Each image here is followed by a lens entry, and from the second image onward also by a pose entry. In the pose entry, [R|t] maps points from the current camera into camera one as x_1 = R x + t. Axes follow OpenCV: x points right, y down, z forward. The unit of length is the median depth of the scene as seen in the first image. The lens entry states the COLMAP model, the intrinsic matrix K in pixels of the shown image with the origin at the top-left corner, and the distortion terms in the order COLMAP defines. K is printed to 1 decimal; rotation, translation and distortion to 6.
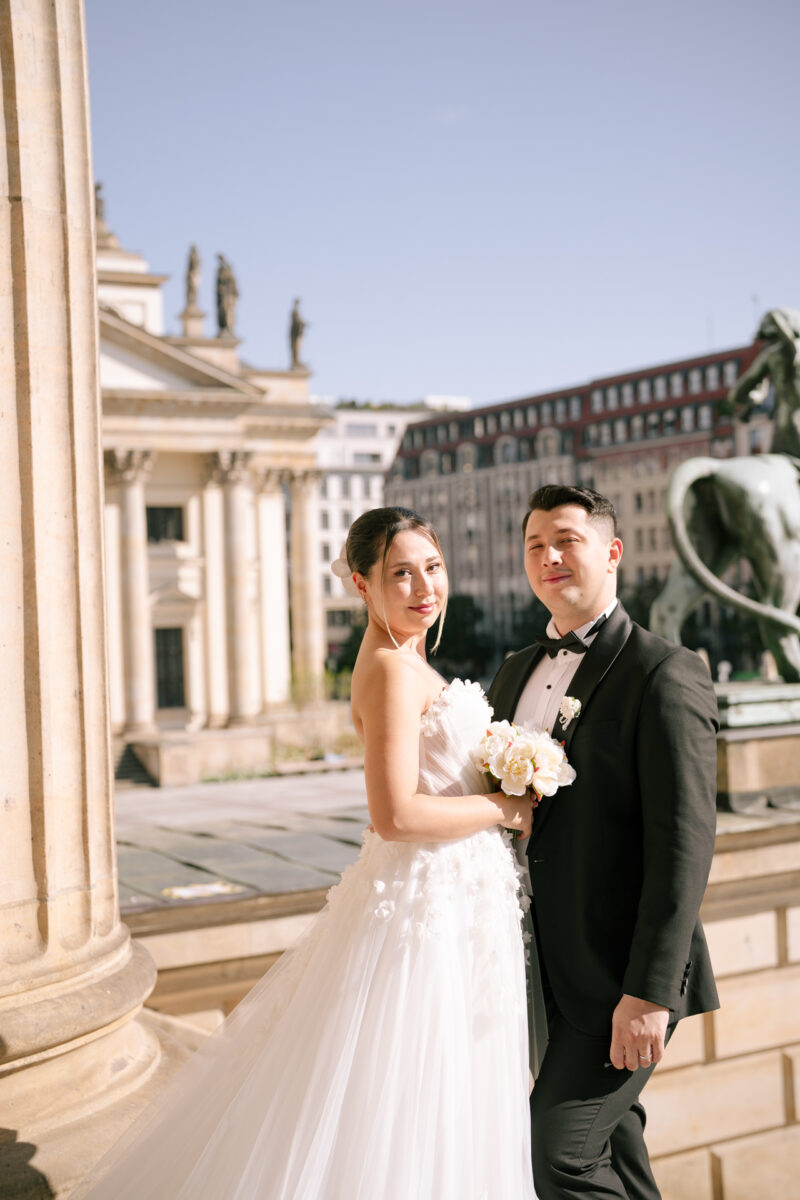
lens RADIAL K [[1661.0, 0, 399.4], [0, 1661.0, 597.4], [0, 0, 1]] dist [-0.170117, 1.165033]
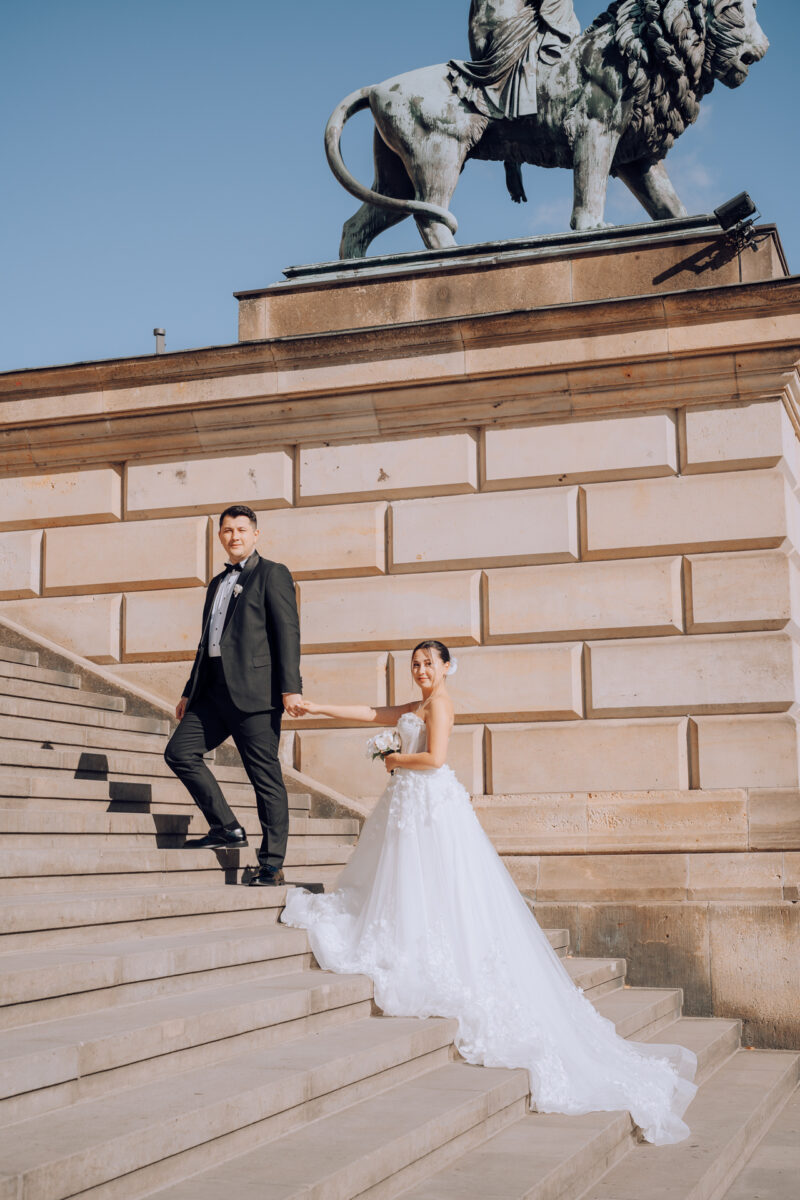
lens RADIAL K [[1634.3, 0, 403.5], [0, 1634.3, 596.8], [0, 0, 1]] dist [-0.050982, 0.343428]
pose [[0.639788, -0.085459, -0.763785, 0.077262], [-0.010741, 0.992707, -0.120071, 0.029561], [0.768476, 0.085024, 0.634205, 0.029437]]
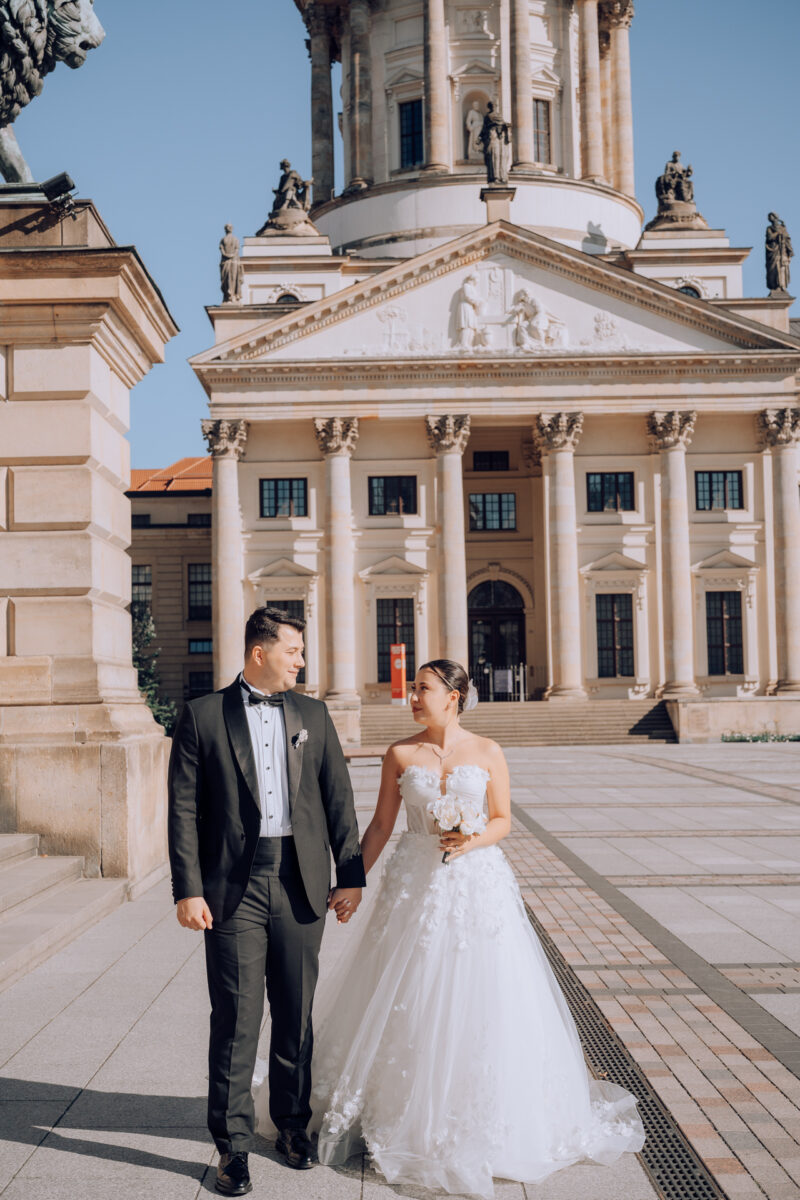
lens RADIAL K [[1635.2, 0, 395.3], [0, 1635.2, 599.1], [0, 0, 1]] dist [-0.029410, 0.145878]
pose [[0.855615, -0.013844, -0.517428, 0.093331], [-0.009884, 0.999023, -0.043074, 0.029733], [0.517518, 0.041969, 0.854642, 0.020304]]
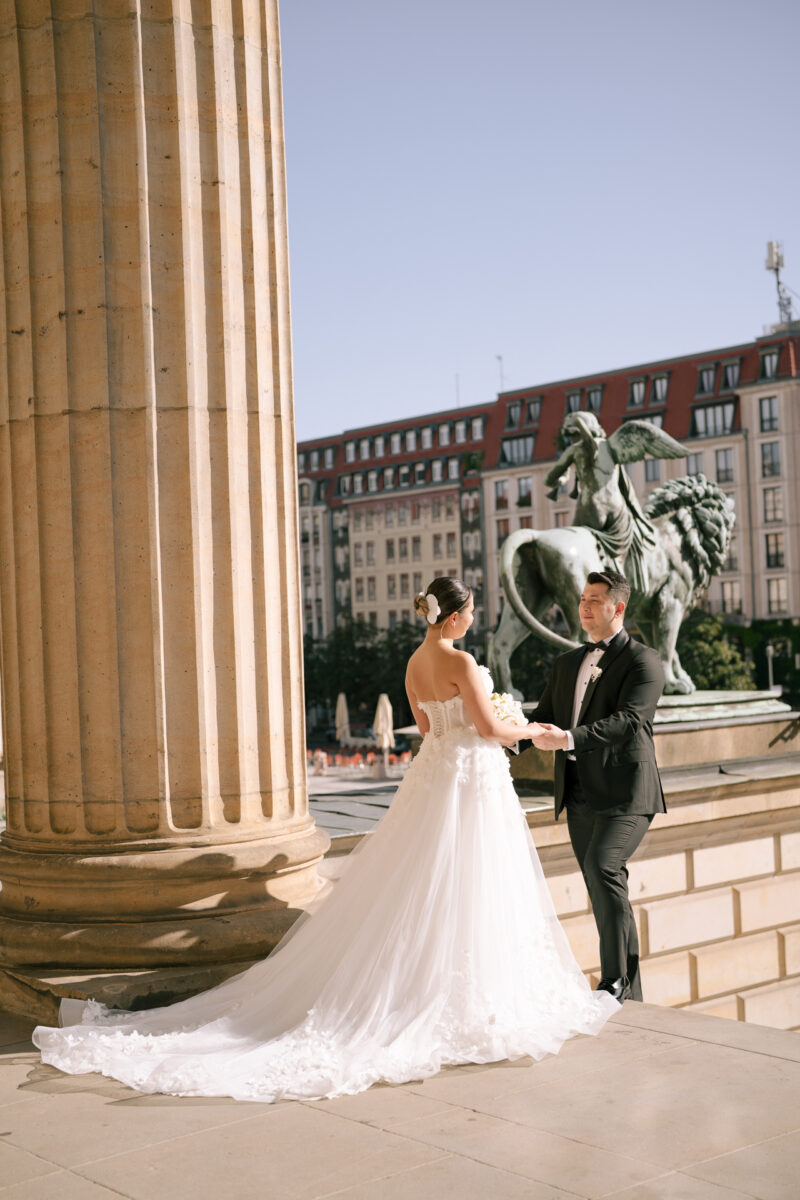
lens RADIAL K [[1633.7, 0, 408.1], [0, 1633.7, 603.3], [0, 0, 1]] dist [-0.040656, 0.244841]
pose [[0.987327, 0.003538, 0.158661, -0.009058], [0.000167, 0.999728, -0.023329, 0.000393], [-0.158700, 0.023060, 0.987057, -0.020523]]
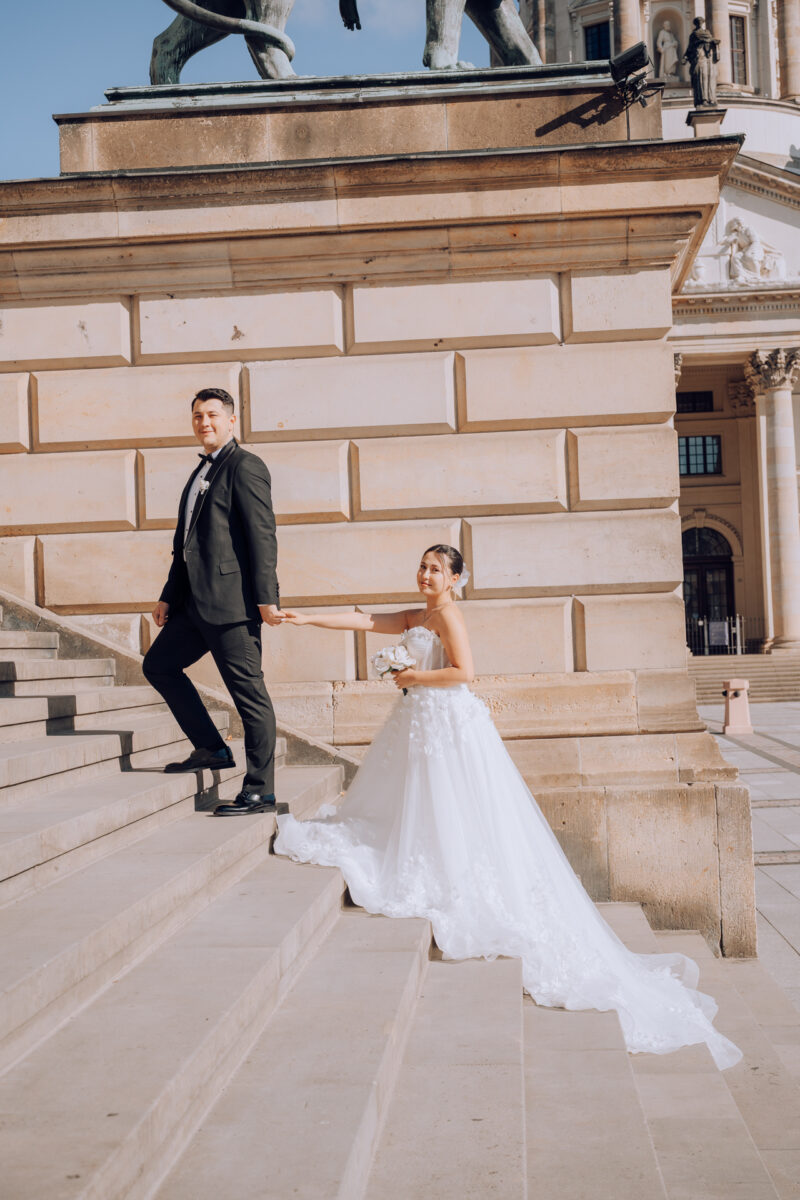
lens RADIAL K [[1634.3, 0, 403.5], [0, 1634.3, 596.8], [0, 0, 1]] dist [-0.050982, 0.343428]
pose [[0.815990, -0.013260, -0.577915, 0.064949], [0.008547, 0.999904, -0.010875, 0.026878], [0.578004, 0.003934, 0.816025, 0.024337]]
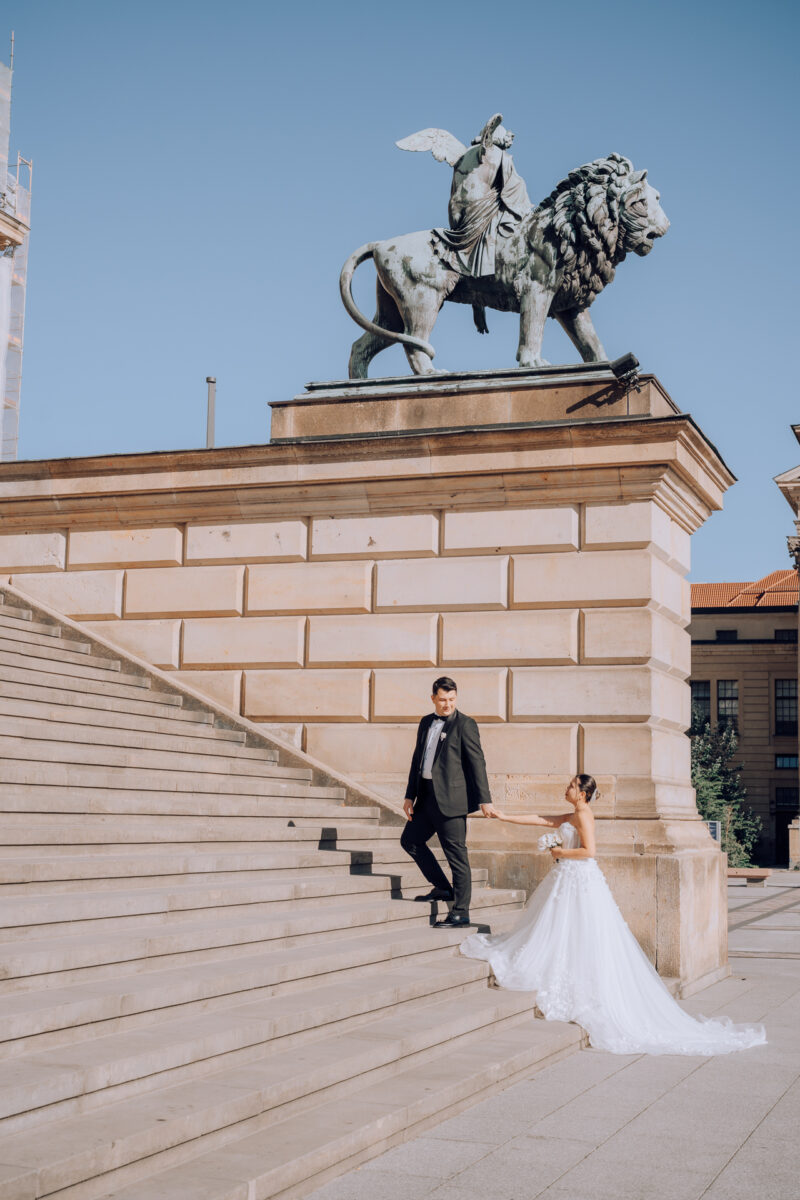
lens RADIAL K [[1631.1, 0, 404.0], [0, 1631.1, 602.8], [0, 0, 1]] dist [-0.053278, 0.280522]
pose [[0.622799, -0.052155, -0.780642, 0.101662], [-0.041260, 0.994198, -0.099340, 0.029138], [0.781293, 0.094078, 0.617033, 0.013921]]
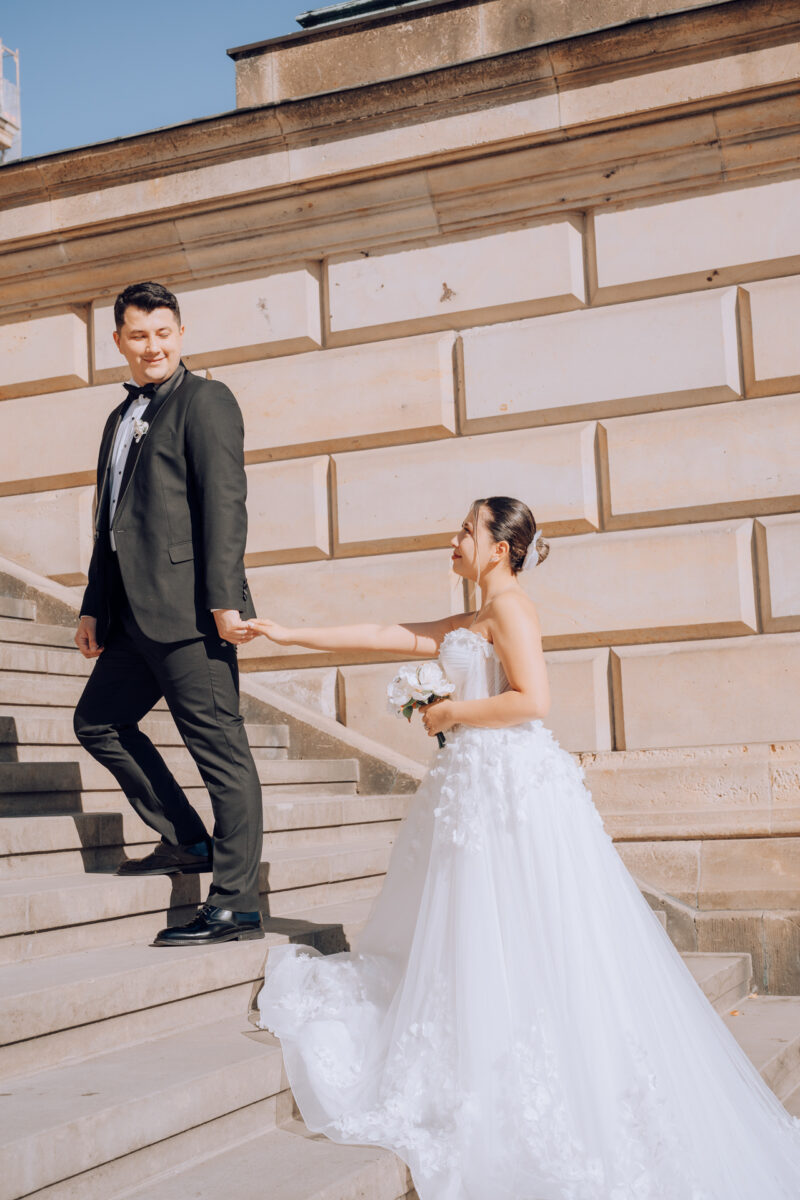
lens RADIAL K [[1638.3, 0, 407.6], [0, 1638.3, 605.1], [0, 0, 1]] dist [-0.026918, 0.132555]
pose [[0.580366, -0.076255, -0.810778, 0.060545], [0.024193, 0.996781, -0.076431, 0.028802], [0.813996, 0.024742, 0.580343, 0.044789]]
